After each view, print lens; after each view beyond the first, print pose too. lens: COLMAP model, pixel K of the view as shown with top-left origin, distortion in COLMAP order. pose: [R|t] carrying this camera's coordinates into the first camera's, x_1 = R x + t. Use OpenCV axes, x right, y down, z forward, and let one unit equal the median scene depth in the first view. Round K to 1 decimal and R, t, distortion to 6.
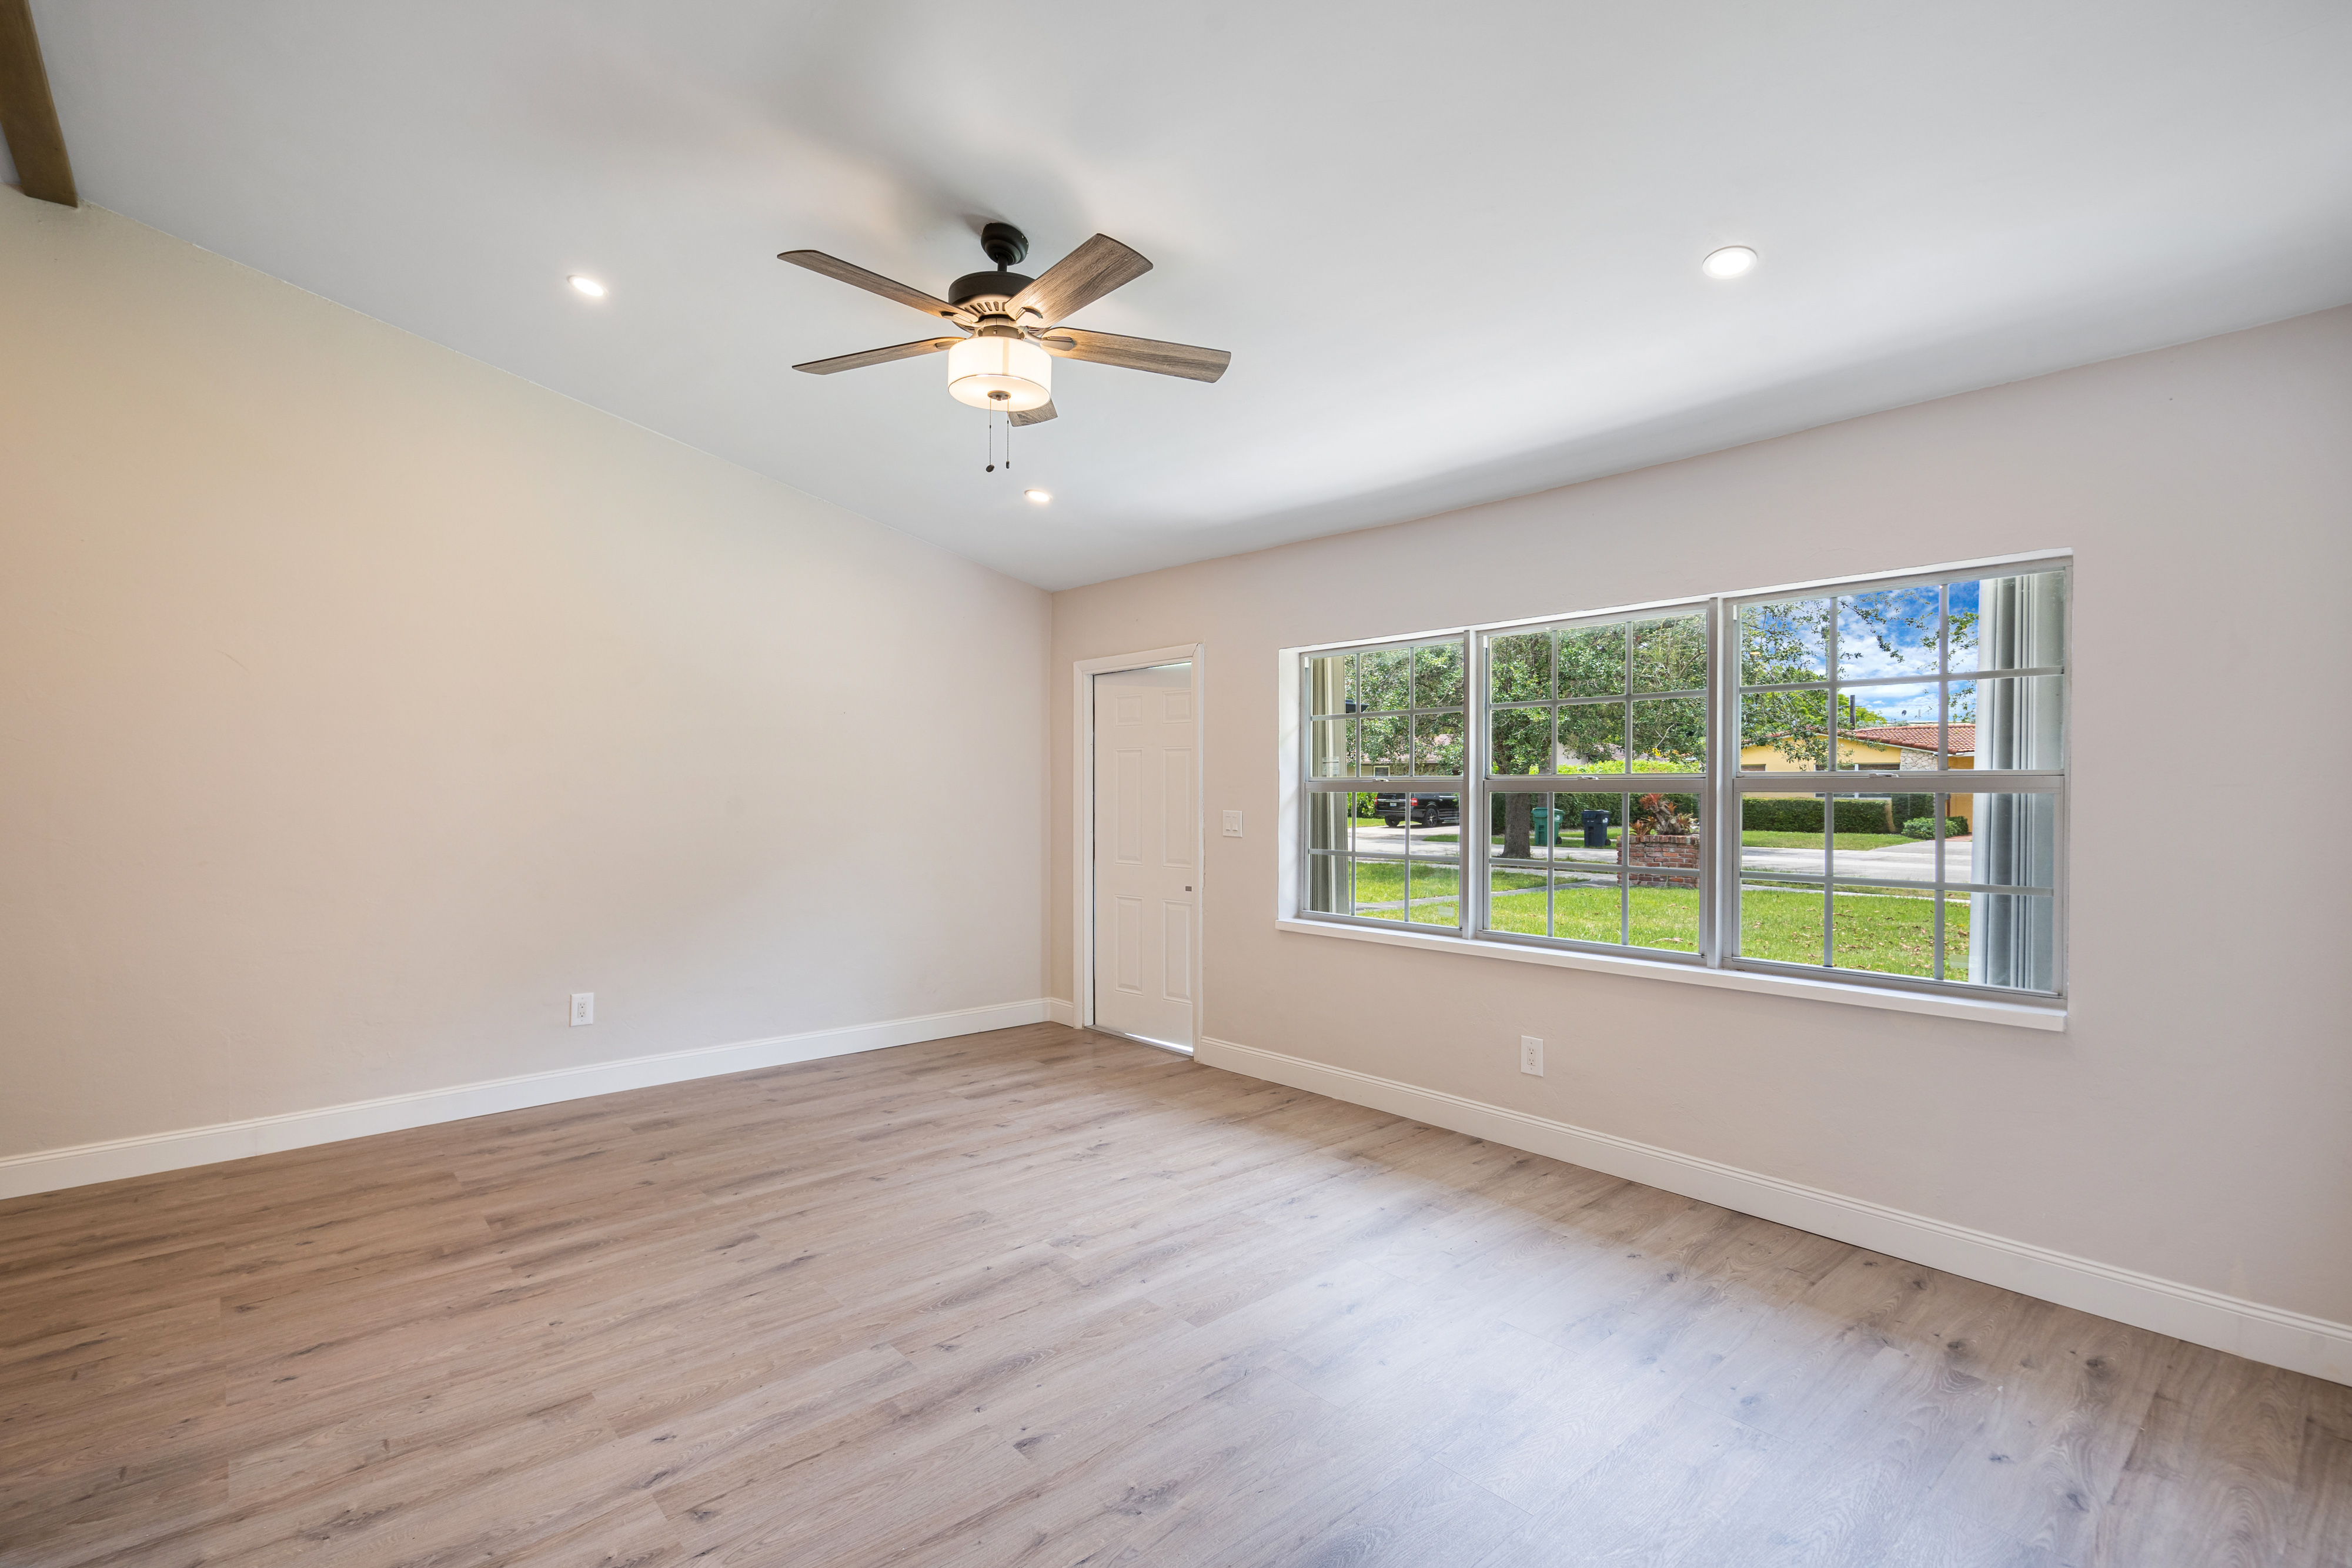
lens RADIAL K [[1093.7, 0, 1126.6], [0, 1093.7, 796.1], [0, 0, 1]] dist [-0.007082, 0.002696]
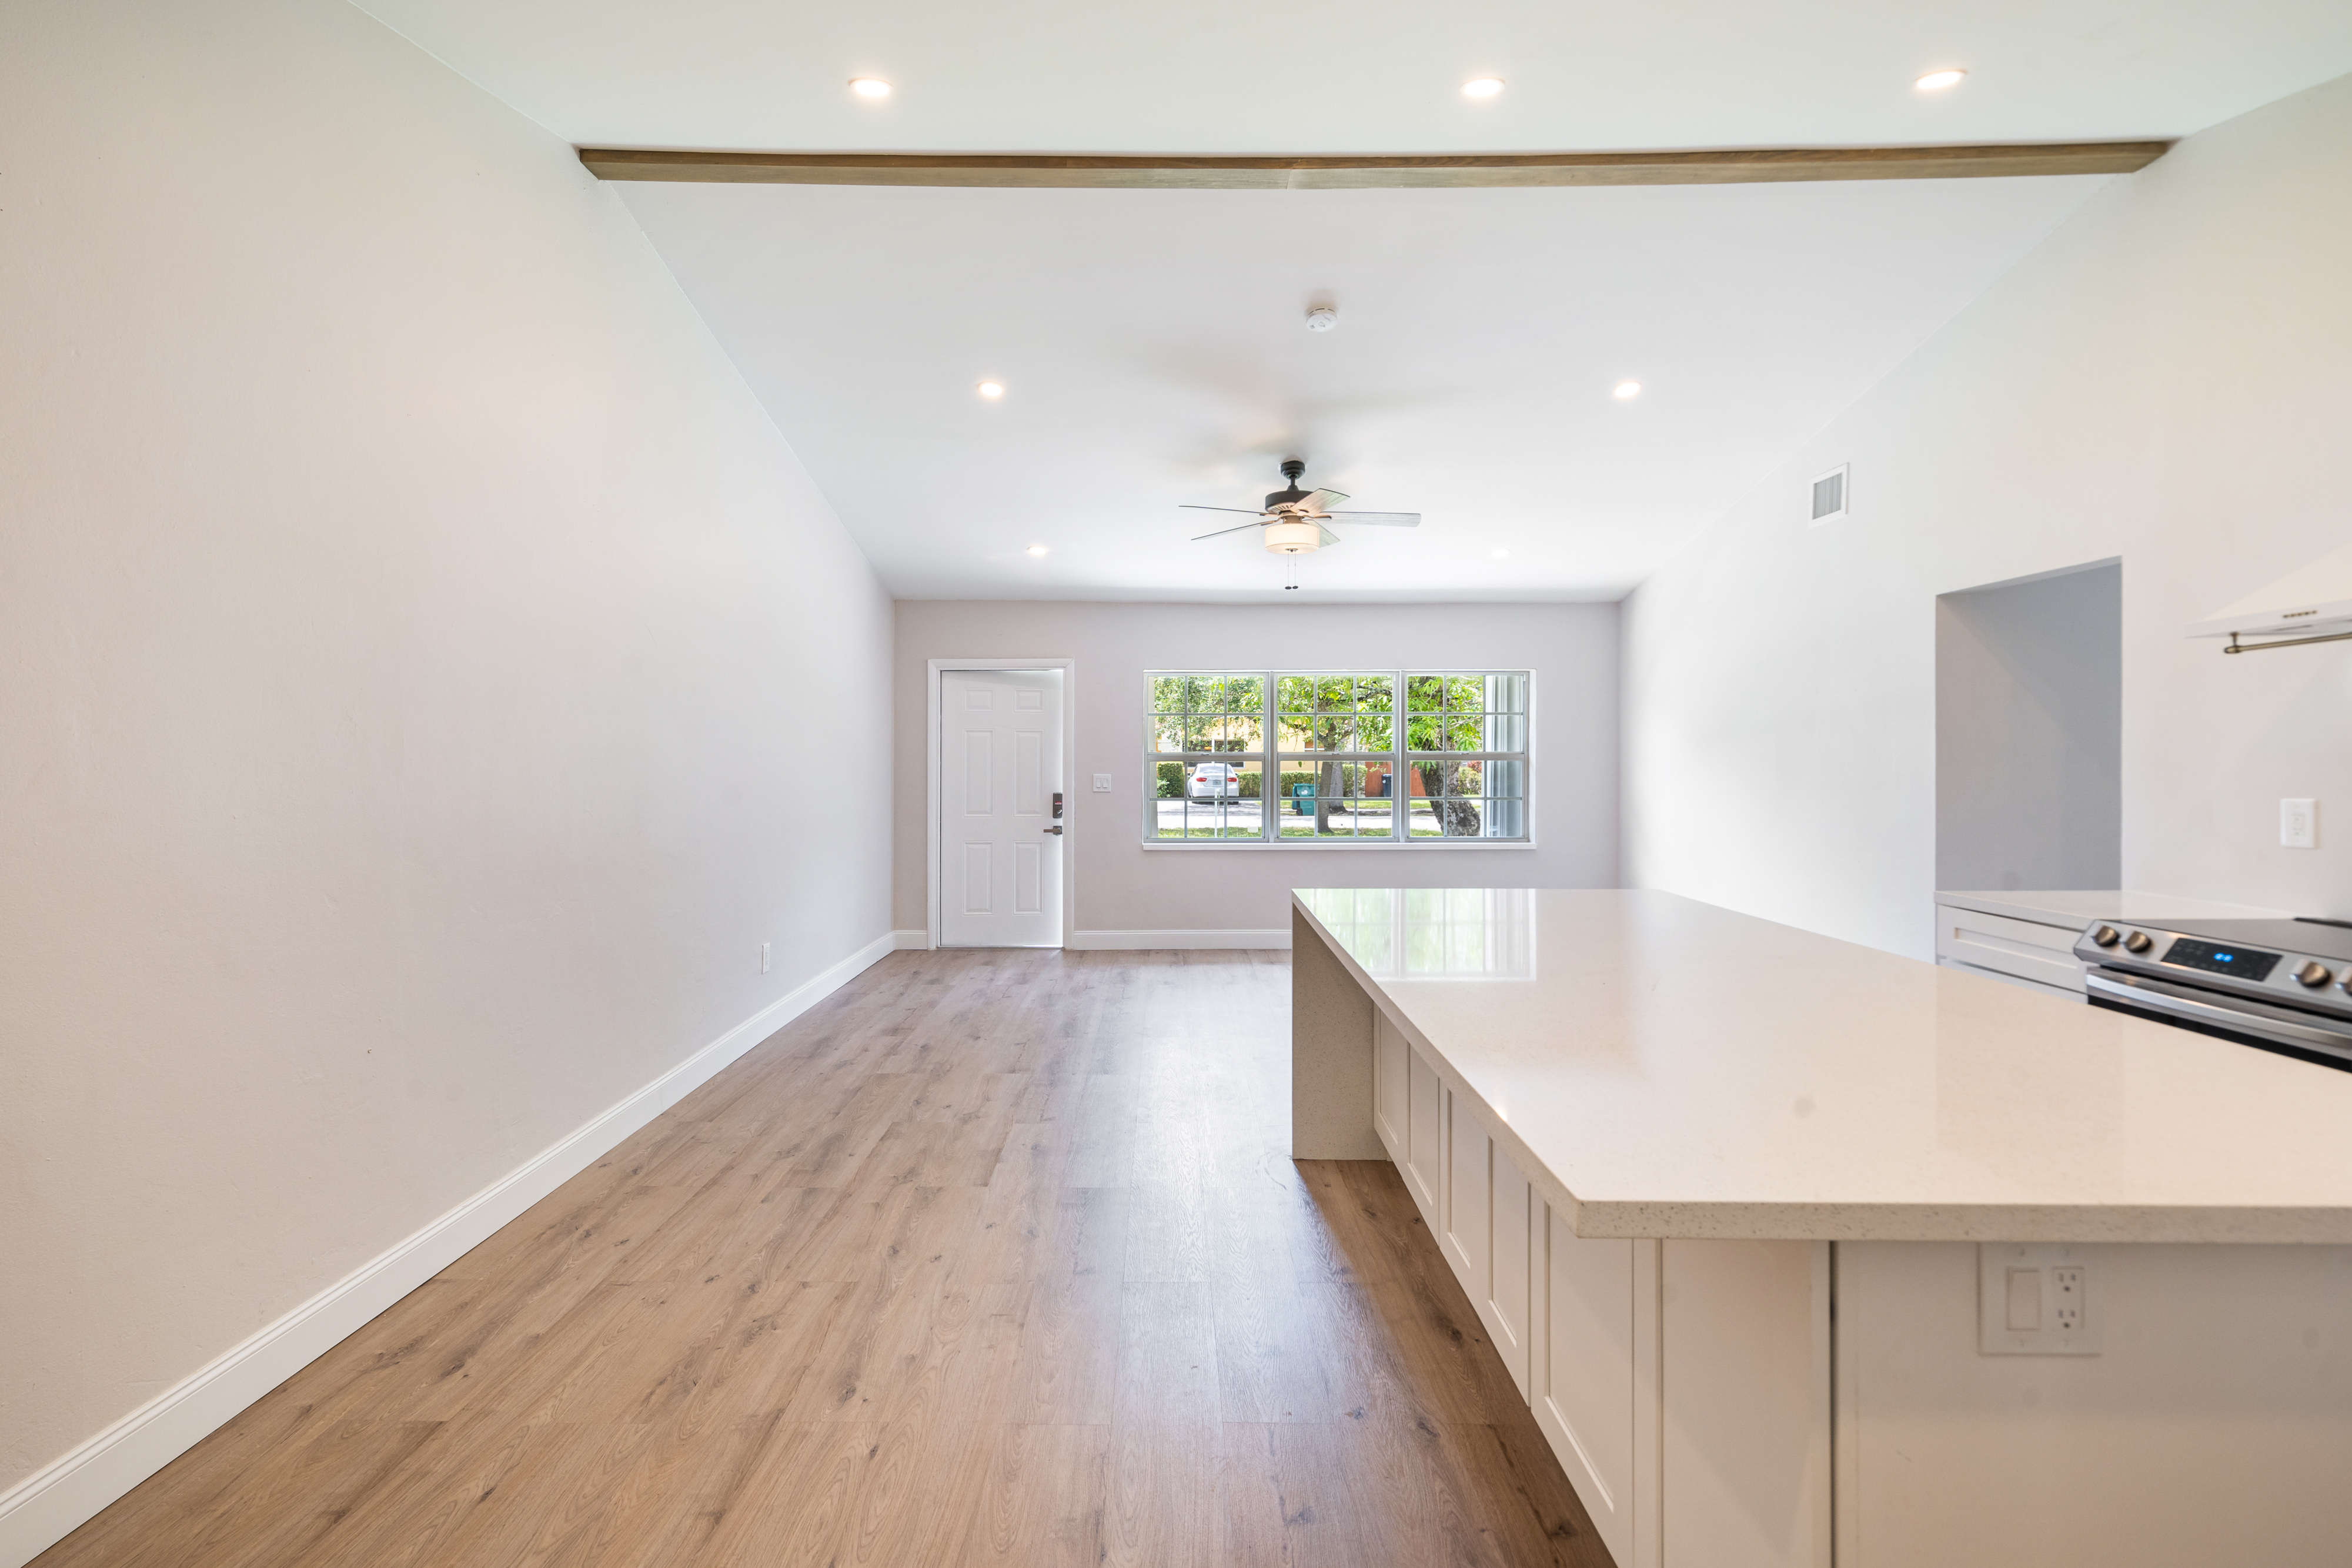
lens RADIAL K [[1093.7, 0, 1127.9], [0, 1093.7, 764.3], [0, 0, 1]] dist [-0.007082, 0.002696]
pose [[0.668936, -0.007179, 0.743285, -1.762823], [0.006696, 0.999971, 0.003632, -0.015079], [-0.743290, 0.002547, 0.668965, -0.070075]]
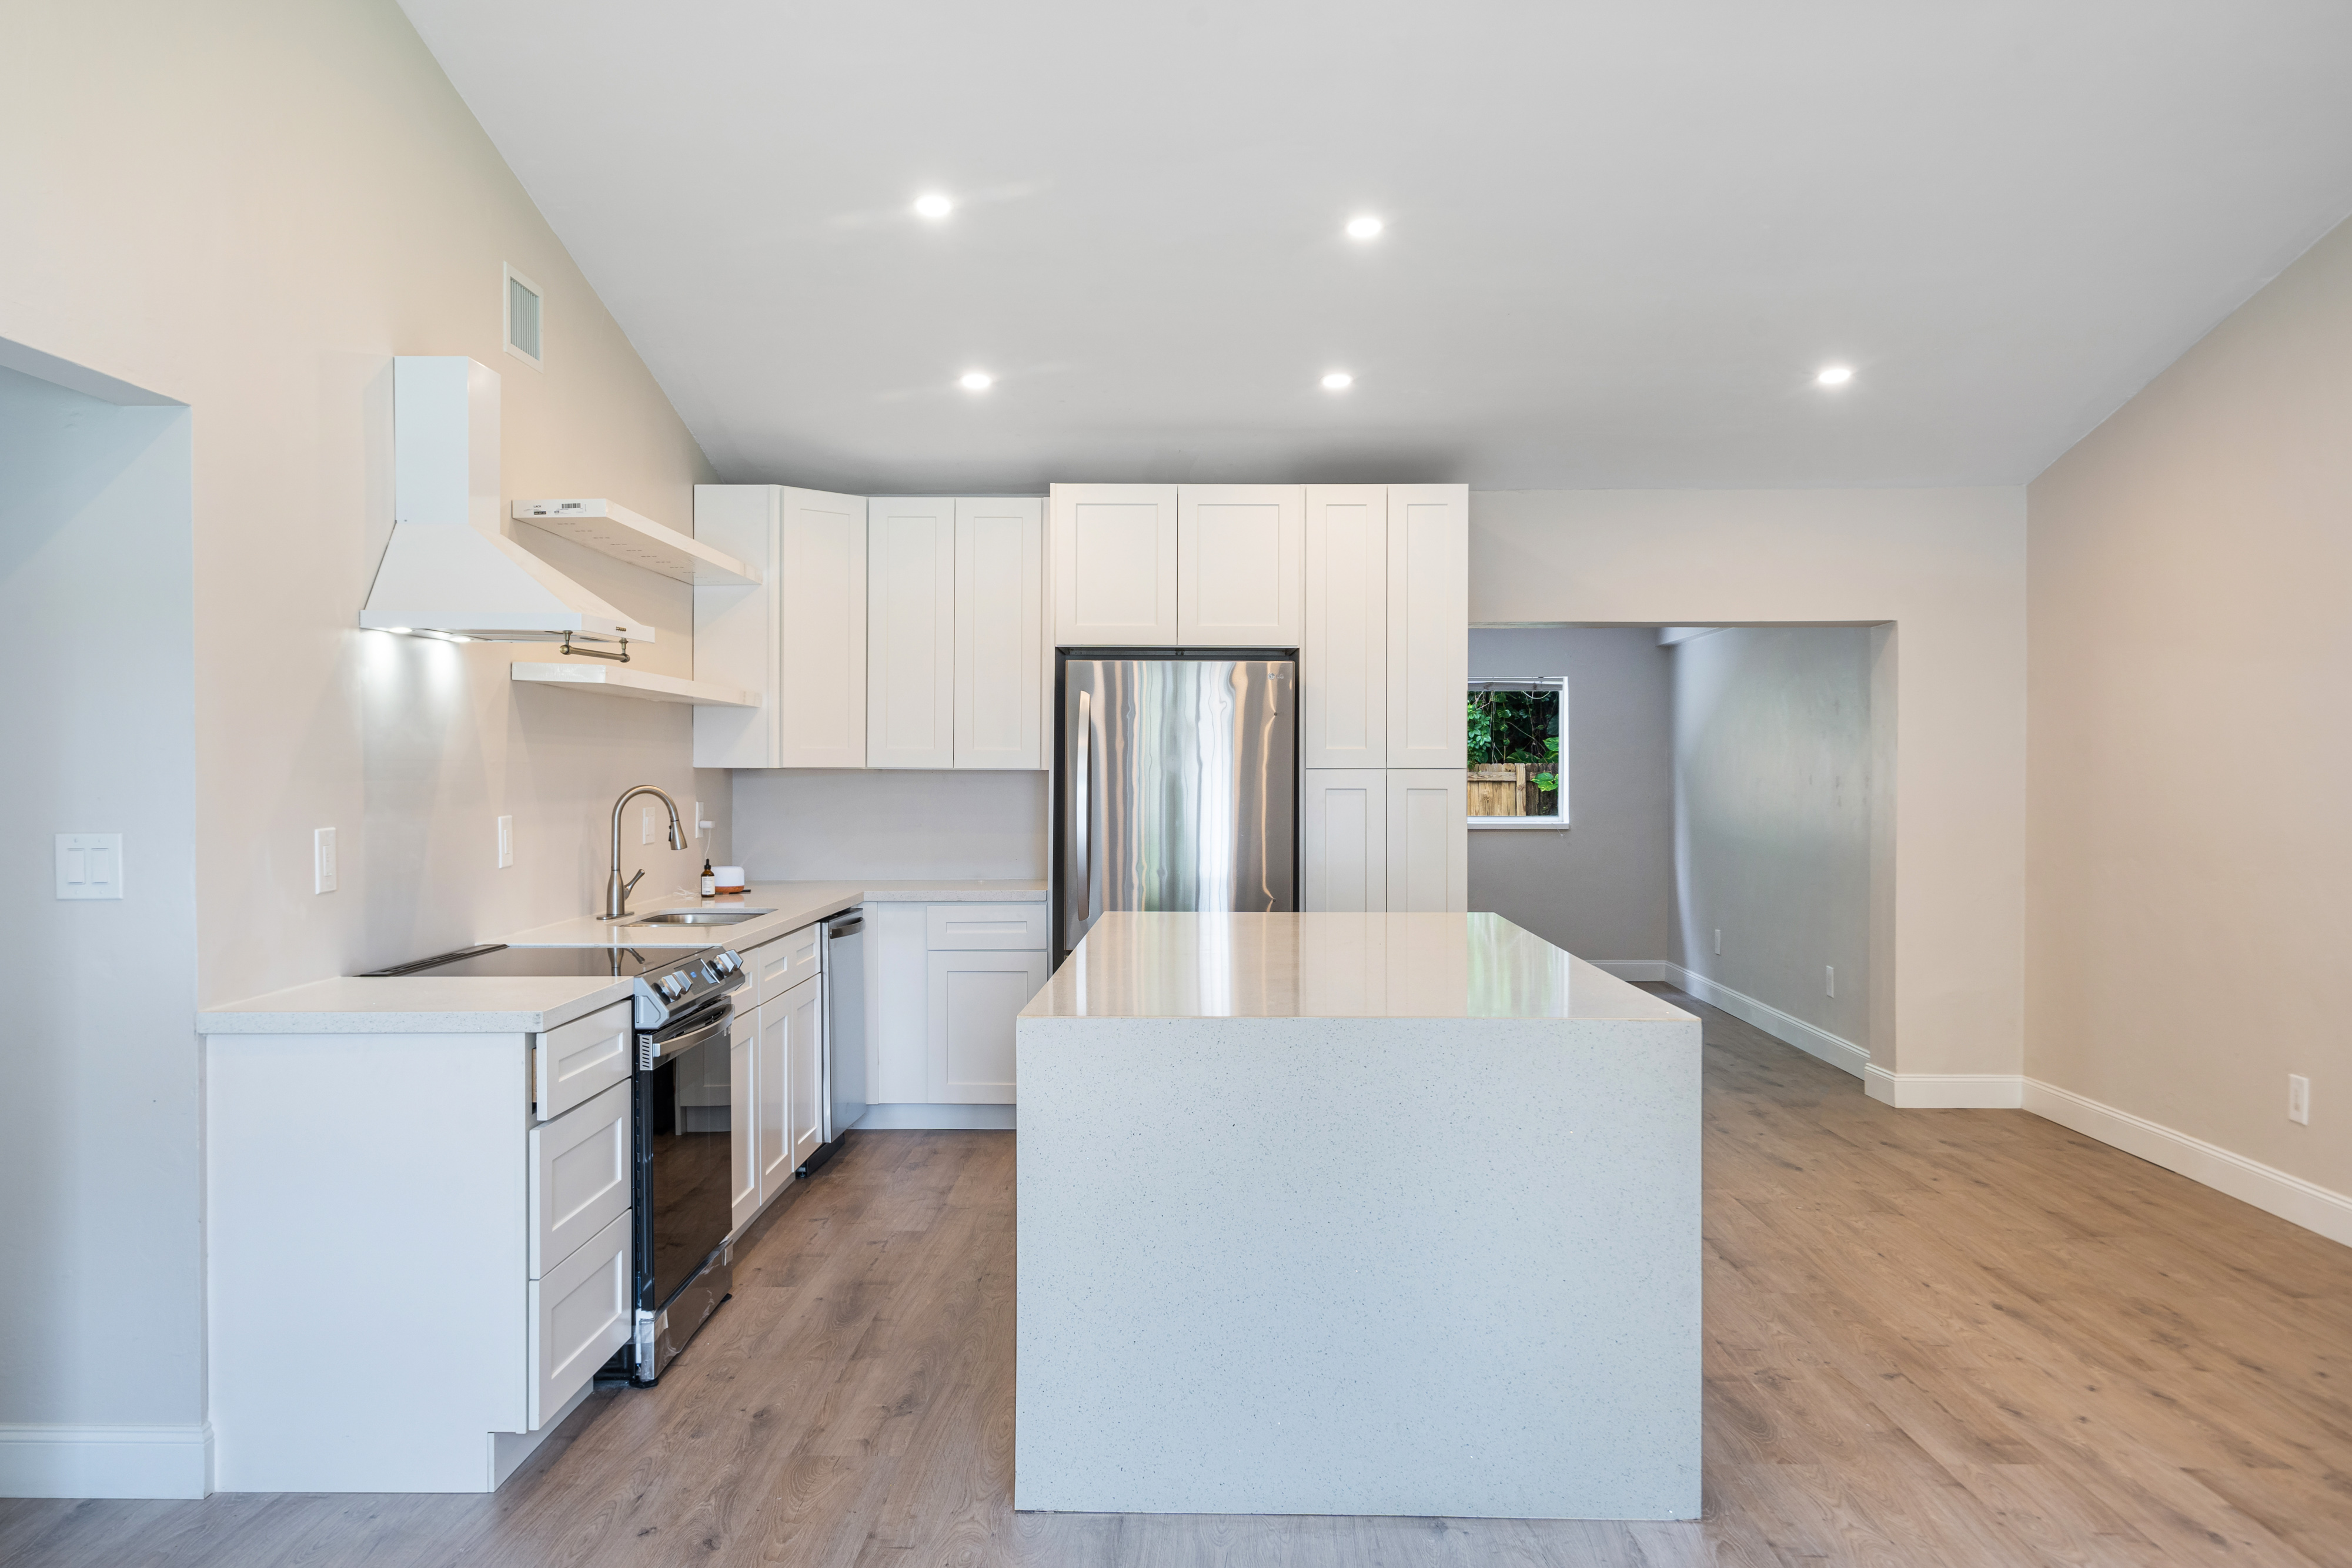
lens RADIAL K [[1908.1, 0, 1221.7], [0, 1908.1, 789.5], [0, 0, 1]] dist [-0.001690, 0.016758]
pose [[-0.637708, 0.006809, -0.770248, 0.422714], [-0.003104, 0.999930, 0.011409, -0.015858], [0.770272, 0.009667, -0.637643, 1.169946]]
